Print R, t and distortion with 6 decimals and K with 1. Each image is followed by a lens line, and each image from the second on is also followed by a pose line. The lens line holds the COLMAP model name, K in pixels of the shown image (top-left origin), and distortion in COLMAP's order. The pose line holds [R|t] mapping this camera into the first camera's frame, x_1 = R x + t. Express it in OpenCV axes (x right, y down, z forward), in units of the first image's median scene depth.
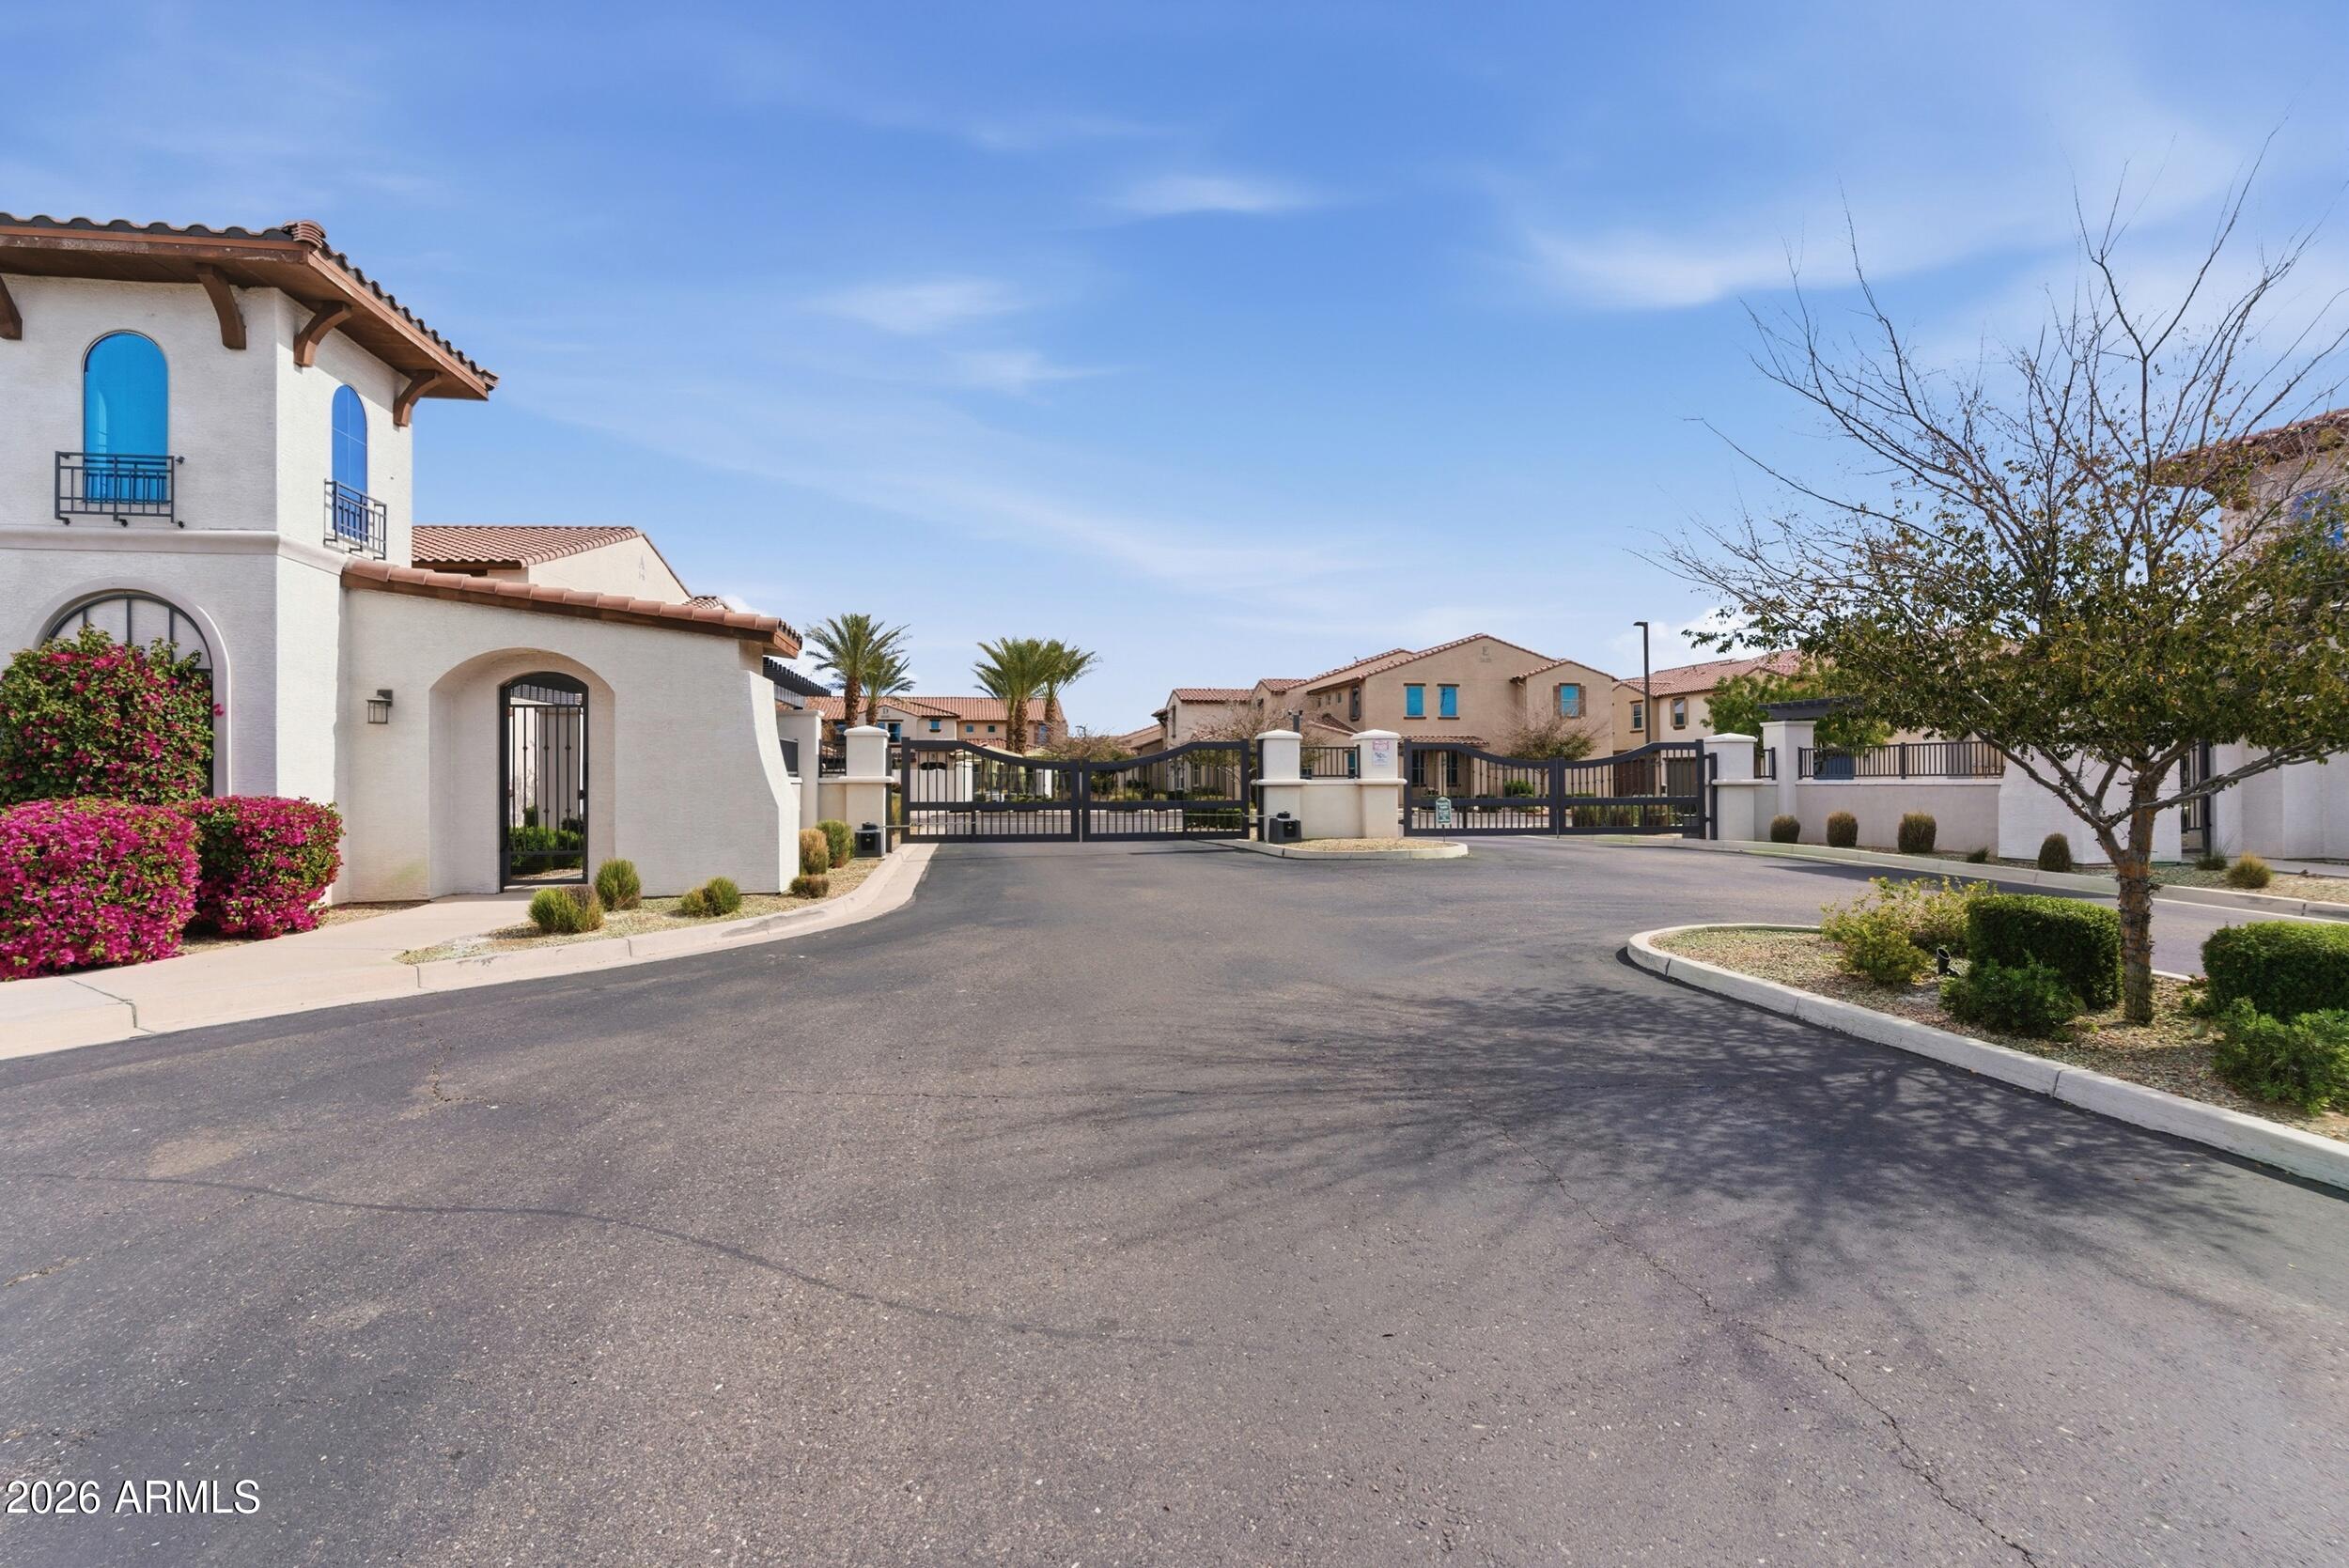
lens RADIAL K [[1120.9, 0, 1174.5], [0, 1120.9, 784.0], [0, 0, 1]] dist [0.001285, 0.000749]
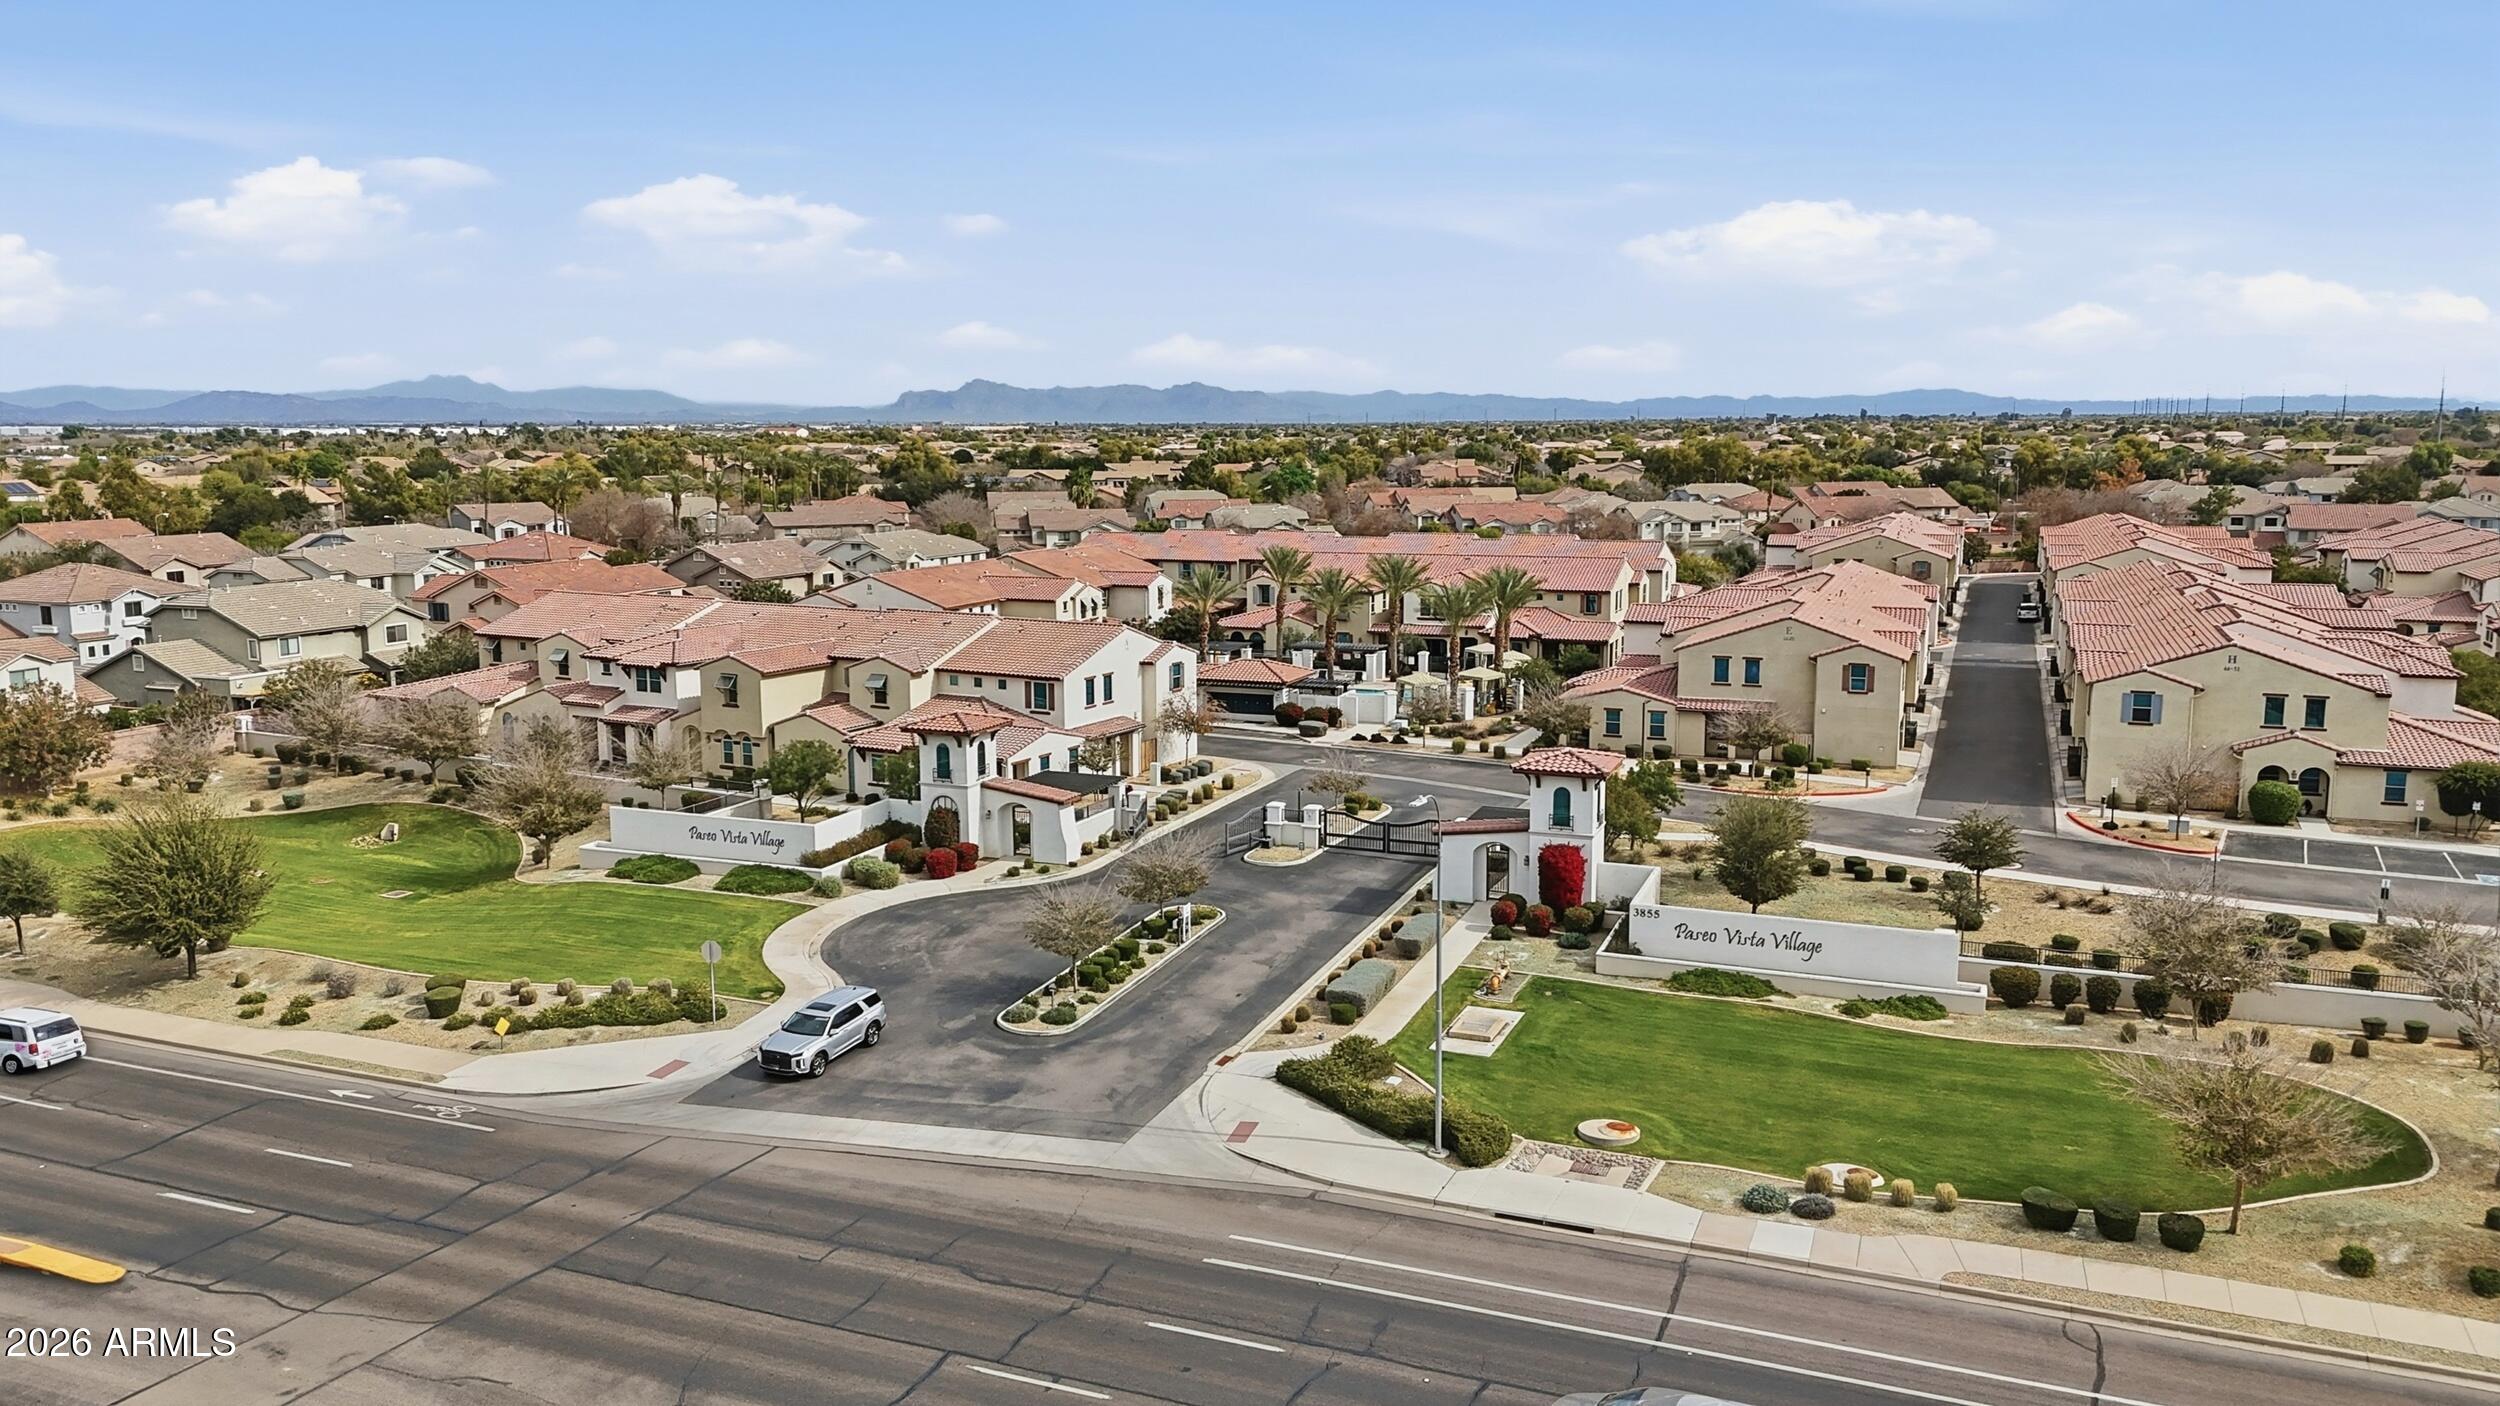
lens RADIAL K [[1821.3, 0, 1250.0], [0, 1821.3, 703.0], [0, 0, 1]] dist [0.004034, 0.001071]
pose [[0.861779, 0.057899, -0.503968, 4.127847], [0.004799, 0.992490, 0.122229, -1.518153], [0.507261, -0.107753, 0.855030, -4.991739]]
